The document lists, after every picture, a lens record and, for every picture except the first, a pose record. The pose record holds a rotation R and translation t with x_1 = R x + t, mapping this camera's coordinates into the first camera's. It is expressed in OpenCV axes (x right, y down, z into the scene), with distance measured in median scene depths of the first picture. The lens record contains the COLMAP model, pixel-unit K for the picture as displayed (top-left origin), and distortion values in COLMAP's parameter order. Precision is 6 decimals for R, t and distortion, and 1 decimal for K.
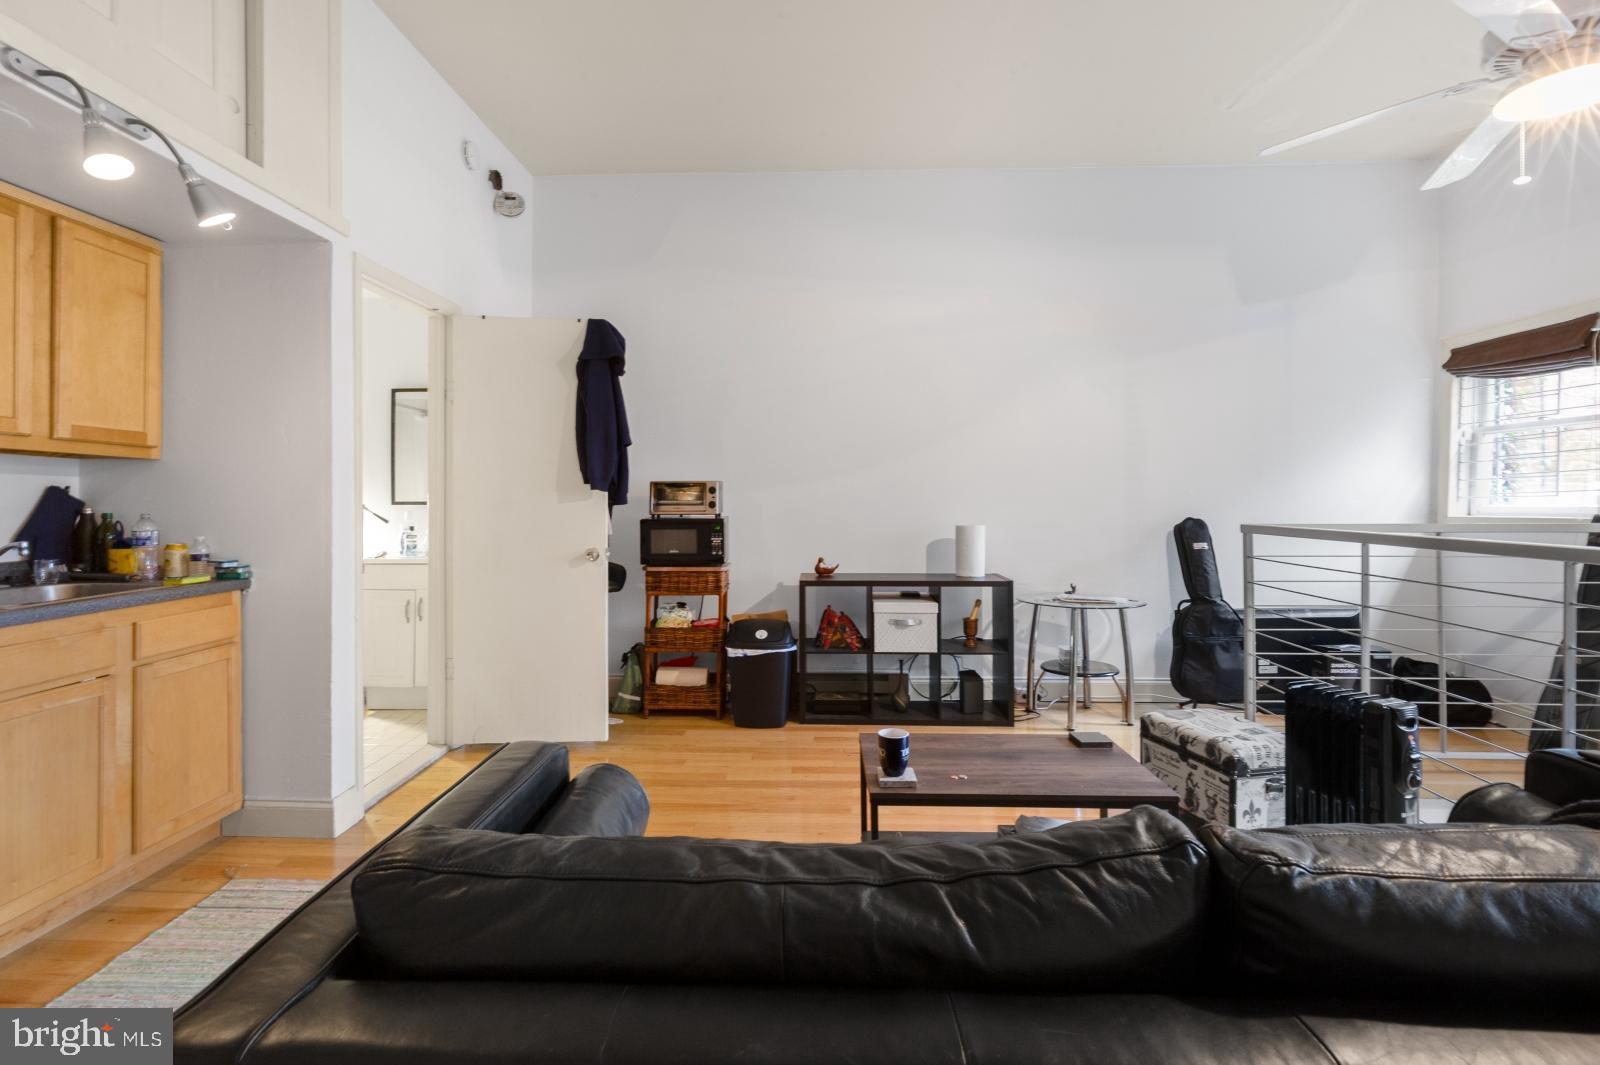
lens RADIAL K [[758.7, 0, 795.6], [0, 758.7, 500.9], [0, 0, 1]] dist [0.000433, -0.000356]
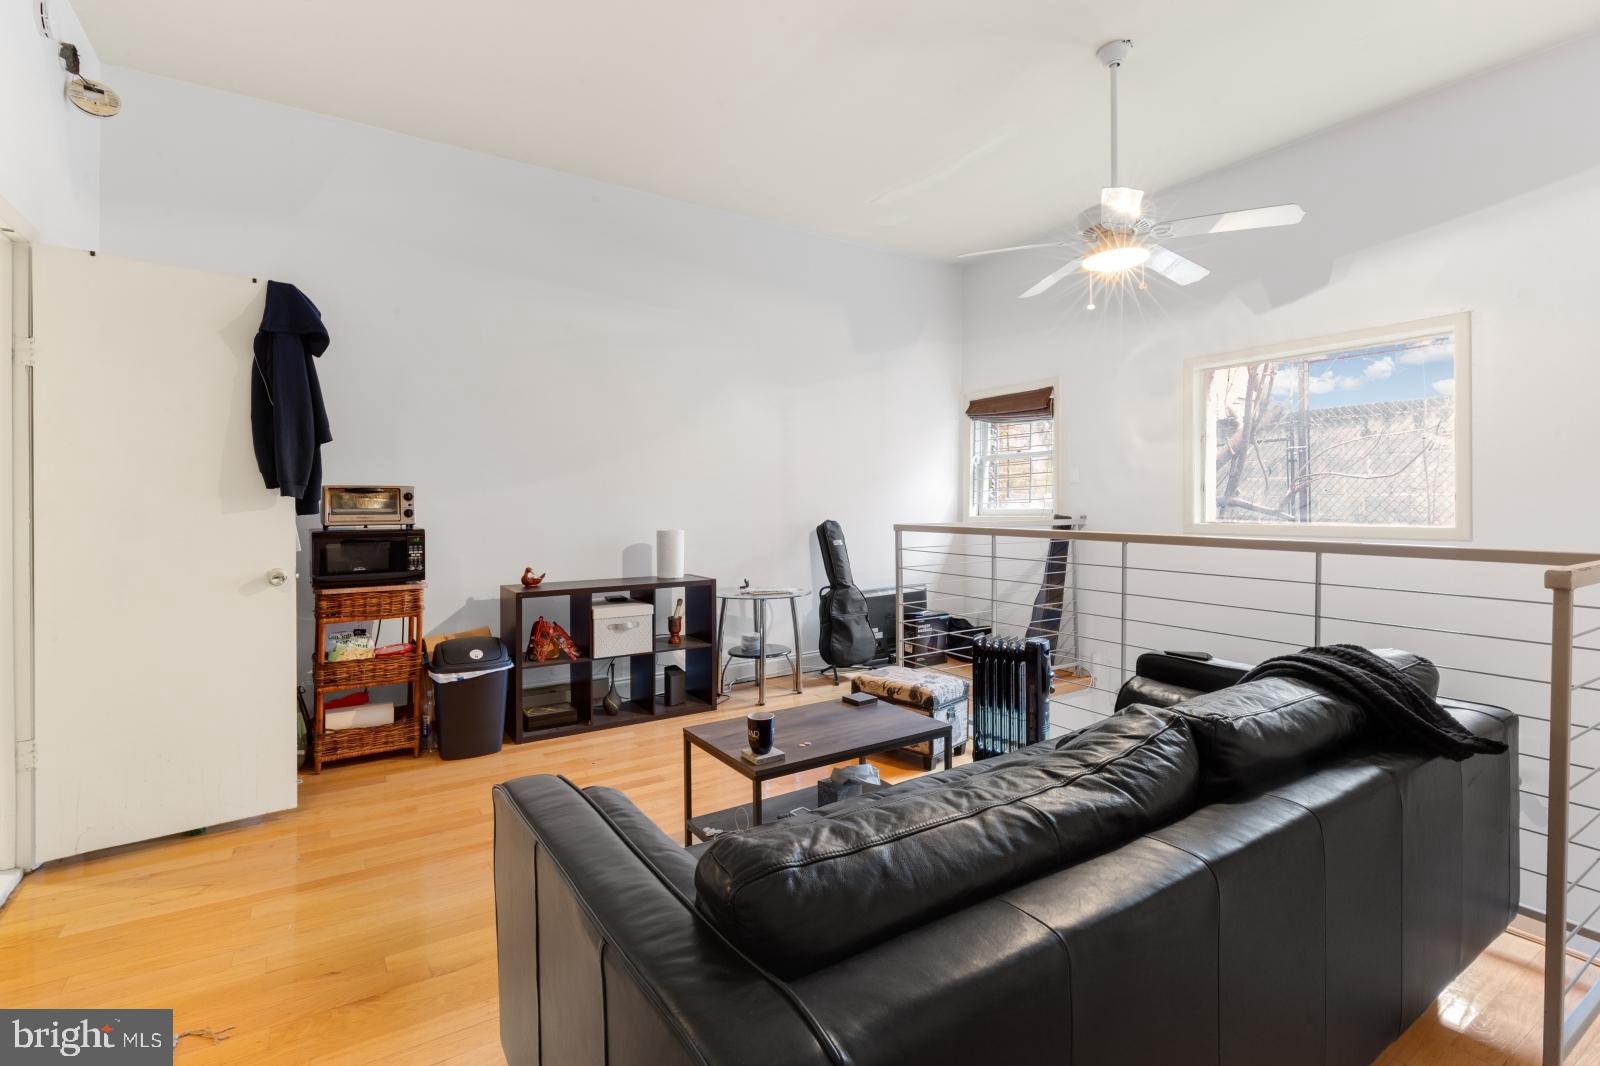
lens RADIAL K [[742.3, 0, 803.7], [0, 742.3, 504.7], [0, 0, 1]] dist [0.000236, -0.001298]
pose [[0.812572, -0.002719, 0.582854, -0.237265], [0.004882, 0.999986, -0.002142, -0.000797], [-0.582840, 0.004586, 0.812574, 0.038648]]
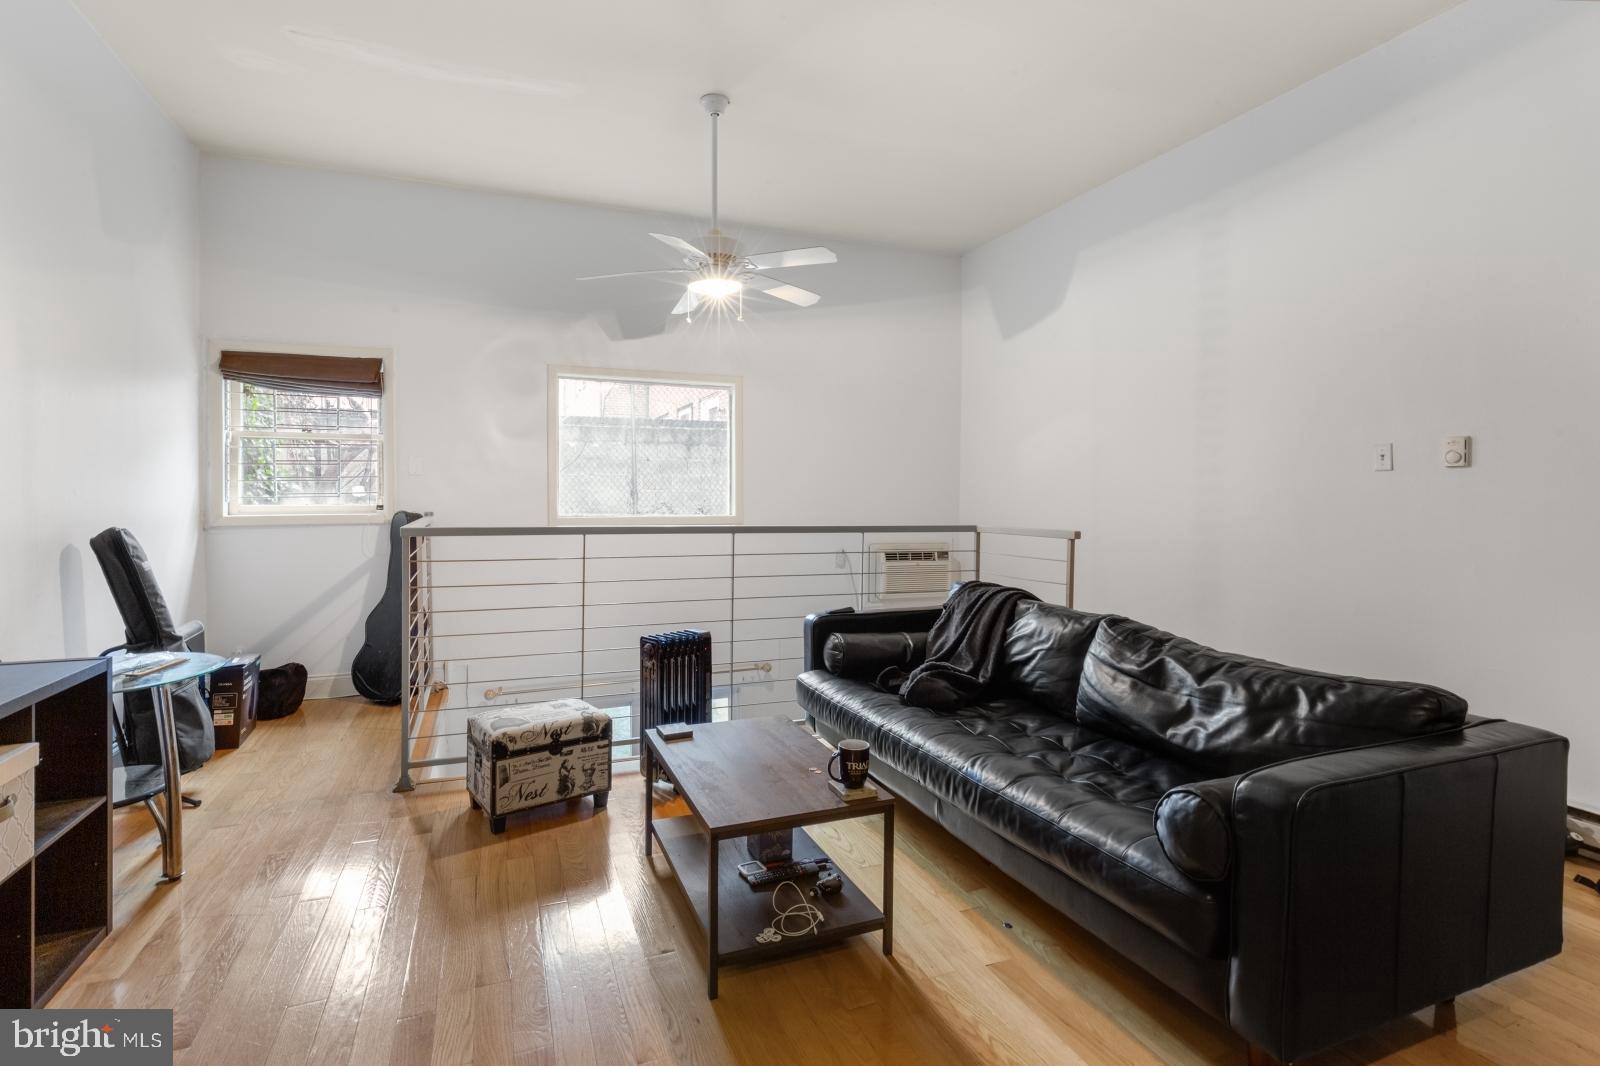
lens RADIAL K [[742.3, 0, 803.7], [0, 742.3, 504.7], [0, 0, 1]] dist [0.000236, -0.001298]
pose [[-0.403189, -0.005616, 0.915099, -0.373545], [0.001125, 0.999977, 0.006633, -0.001978], [-0.915116, 0.003704, -0.403174, 0.752512]]
